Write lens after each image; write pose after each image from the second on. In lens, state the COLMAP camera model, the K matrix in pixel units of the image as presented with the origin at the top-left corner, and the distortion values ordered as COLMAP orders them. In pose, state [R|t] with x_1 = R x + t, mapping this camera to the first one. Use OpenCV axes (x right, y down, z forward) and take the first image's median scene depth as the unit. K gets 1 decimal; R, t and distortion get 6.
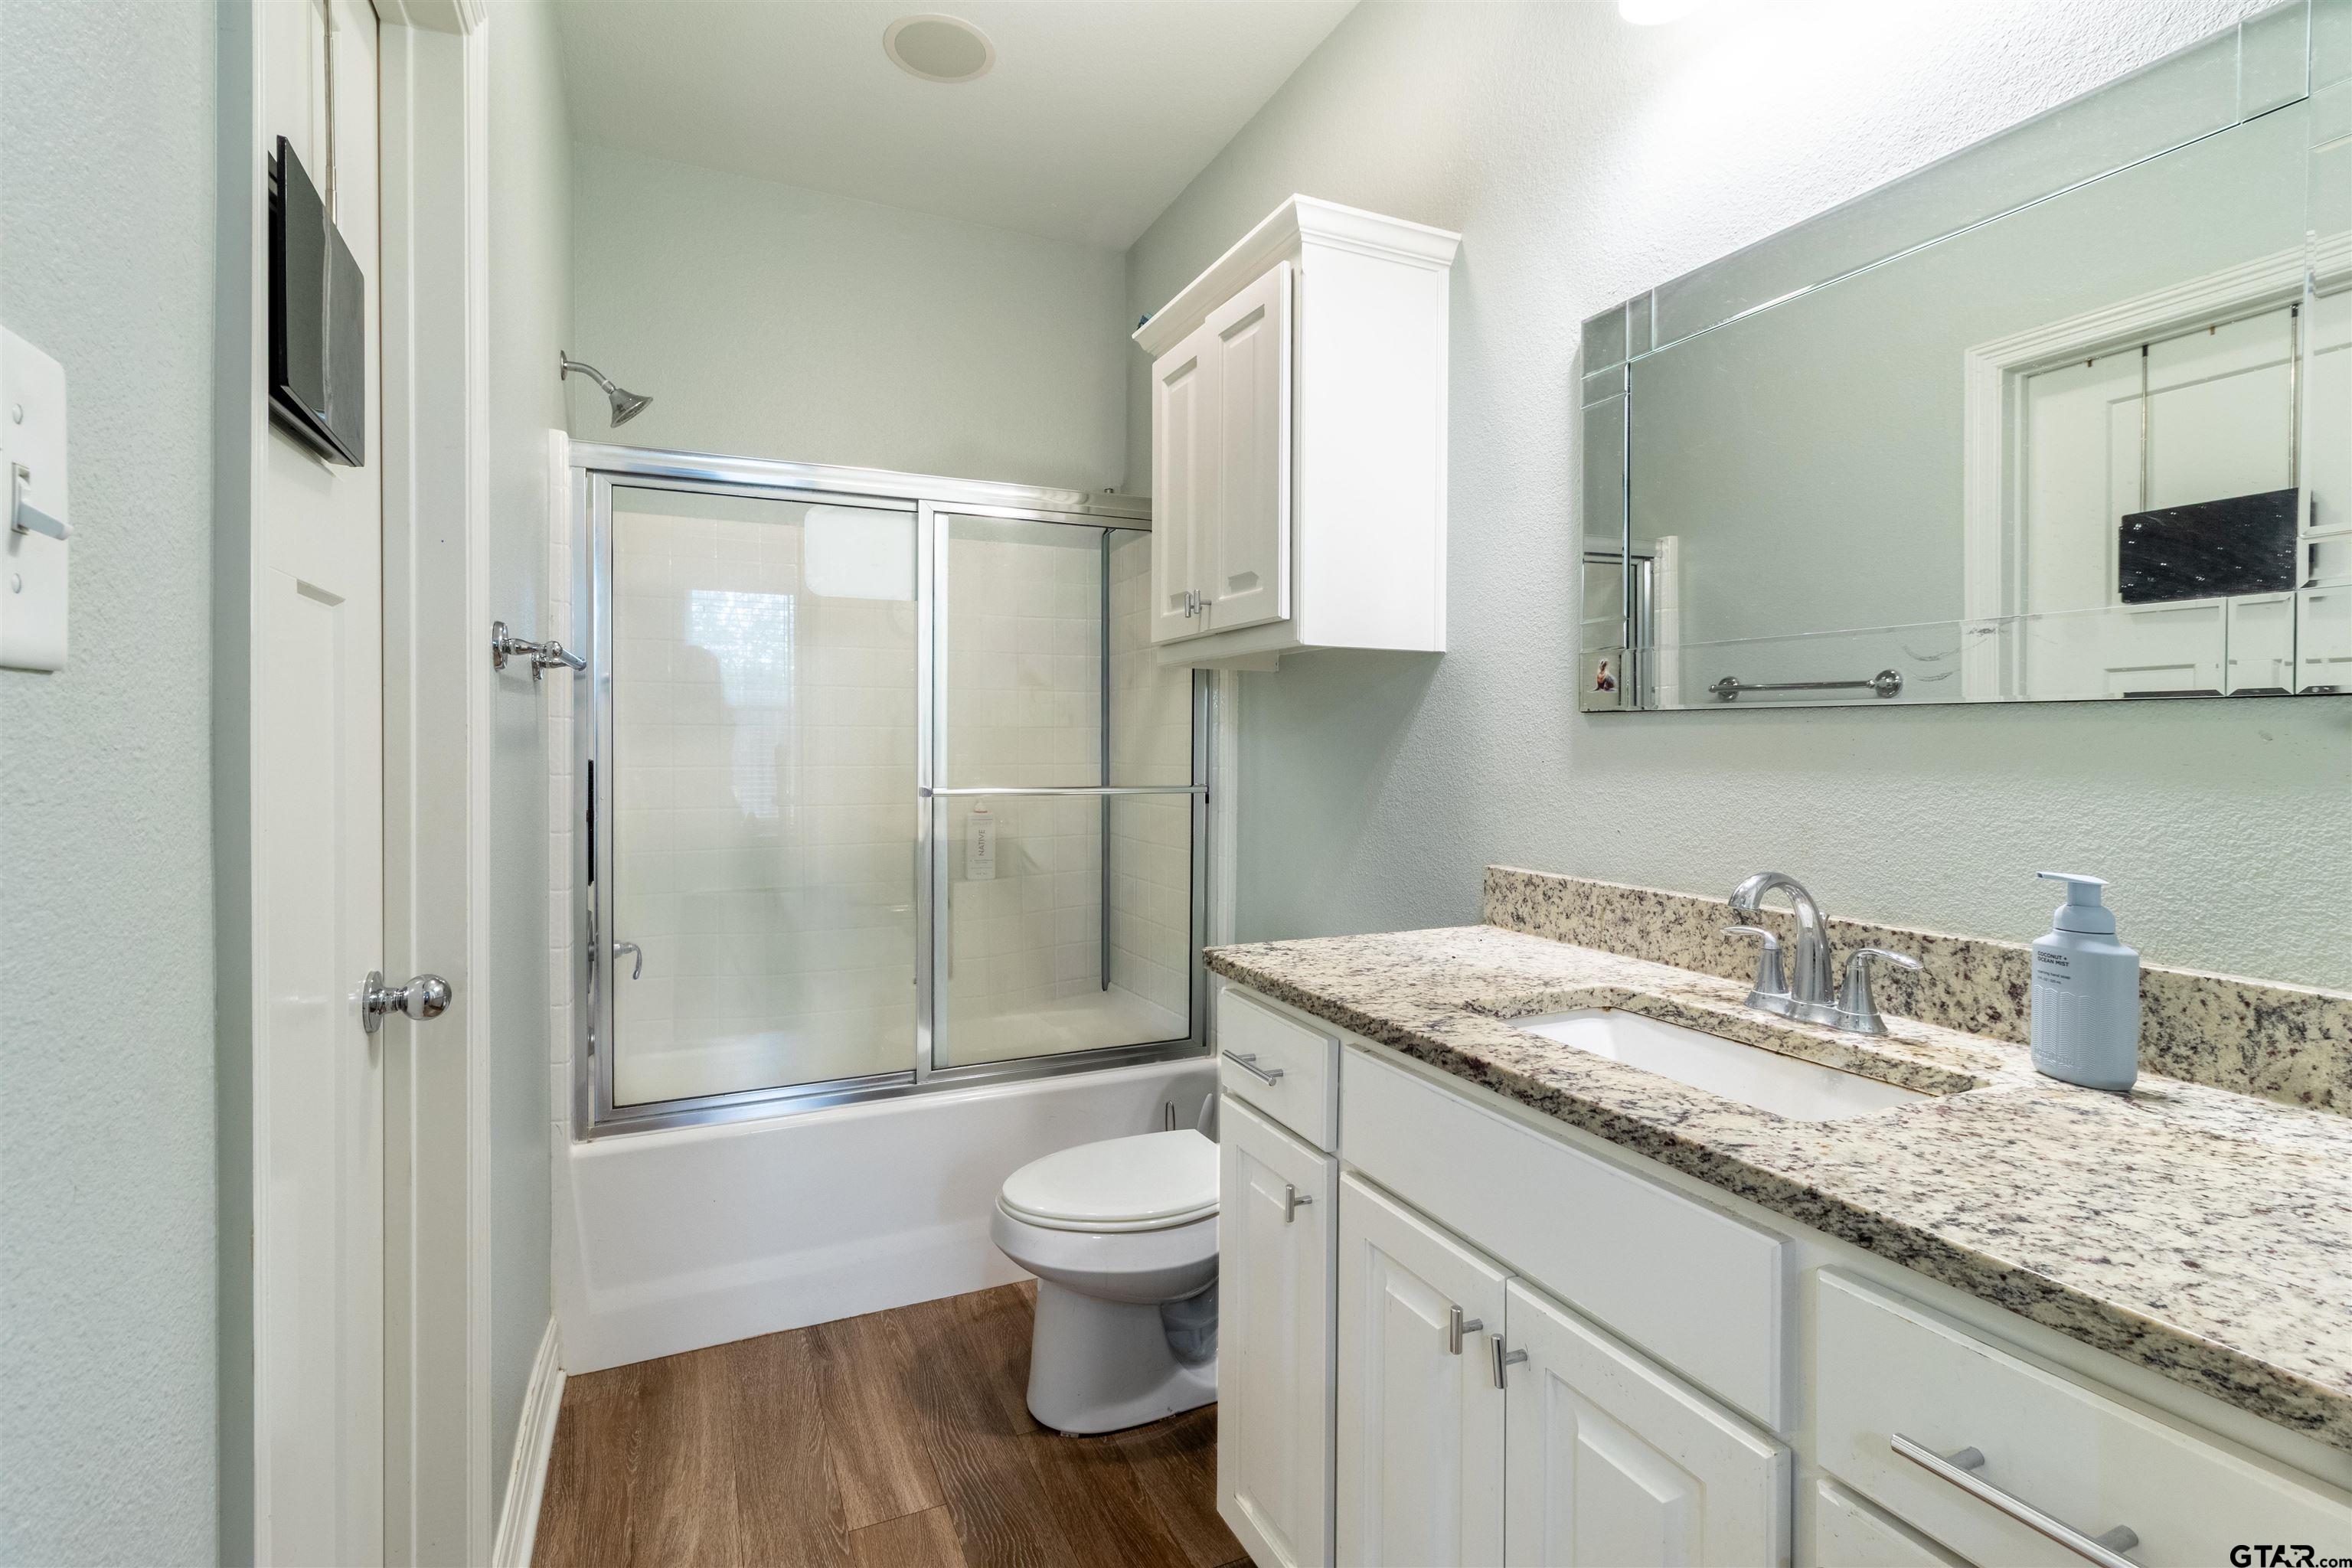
lens RADIAL K [[1097.2, 0, 1172.4], [0, 1097.2, 767.3], [0, 0, 1]] dist [0.009540, -0.000776]
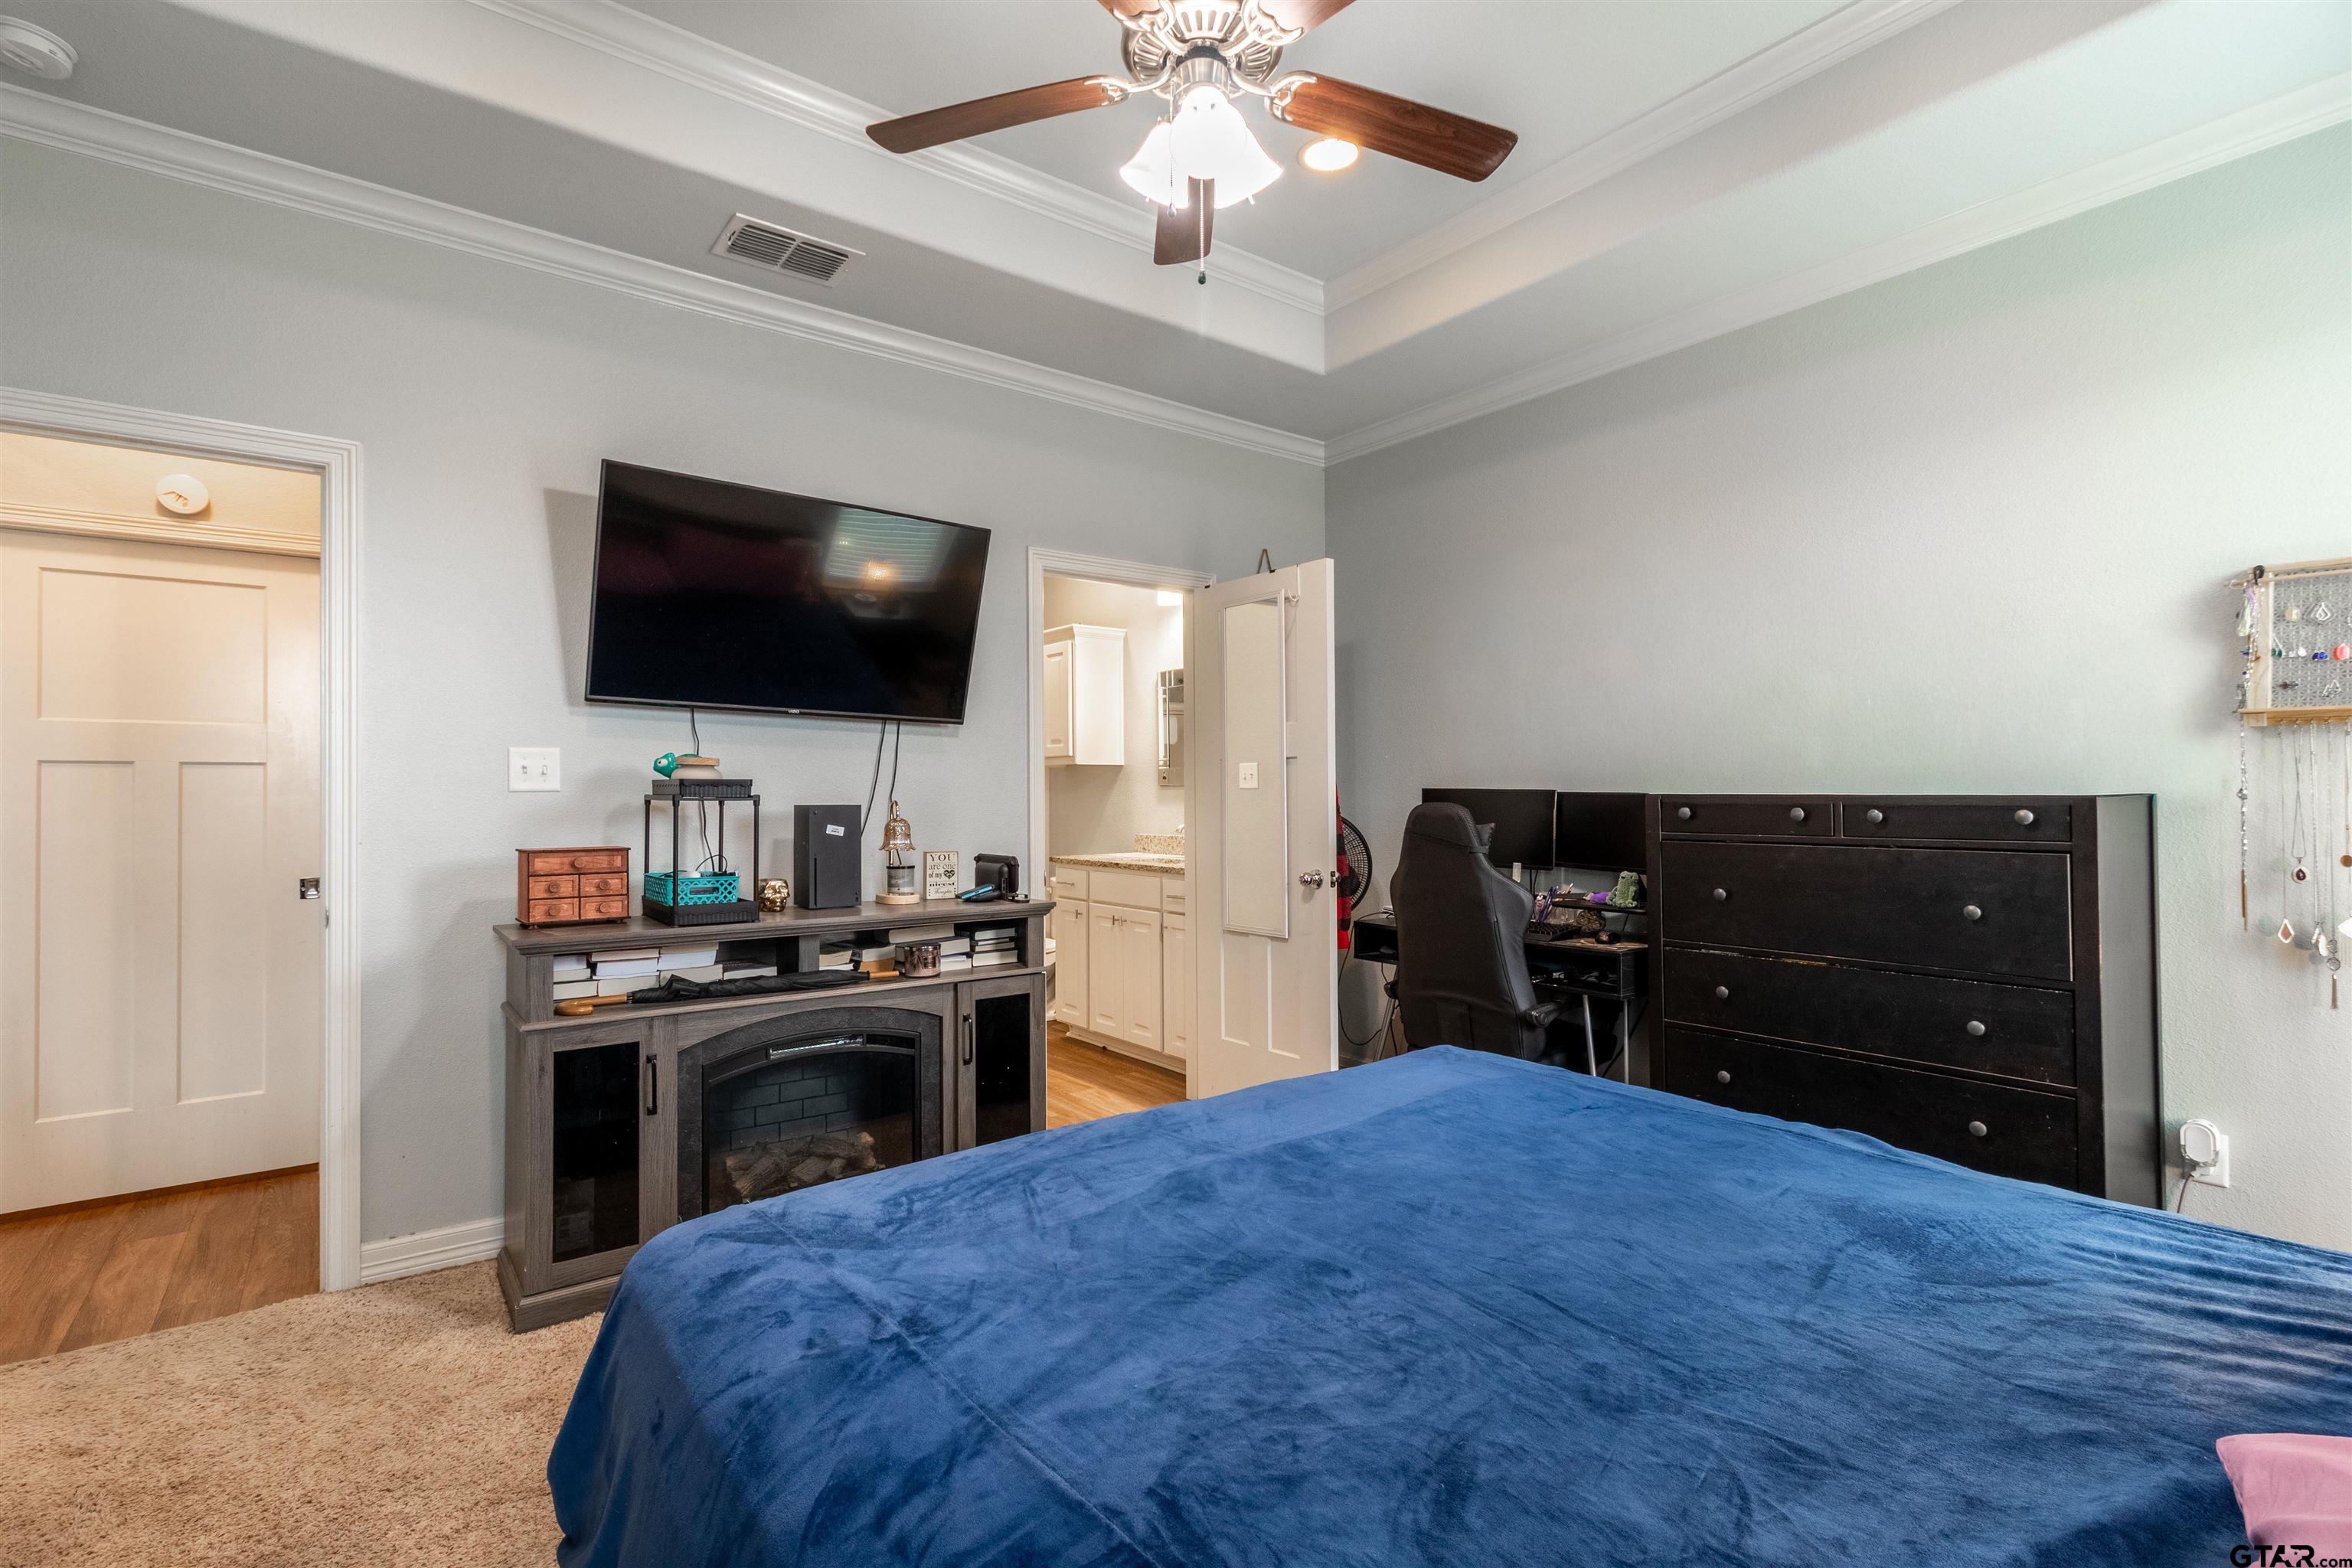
lens RADIAL K [[1097.2, 0, 1179.6], [0, 1097.2, 788.6], [0, 0, 1]] dist [0.009540, -0.000776]
pose [[0.976112, -0.009636, 0.217055, -0.269365], [0.016341, 0.999442, -0.029118, 0.049973], [-0.216654, 0.031969, 0.975725, -2.063494]]
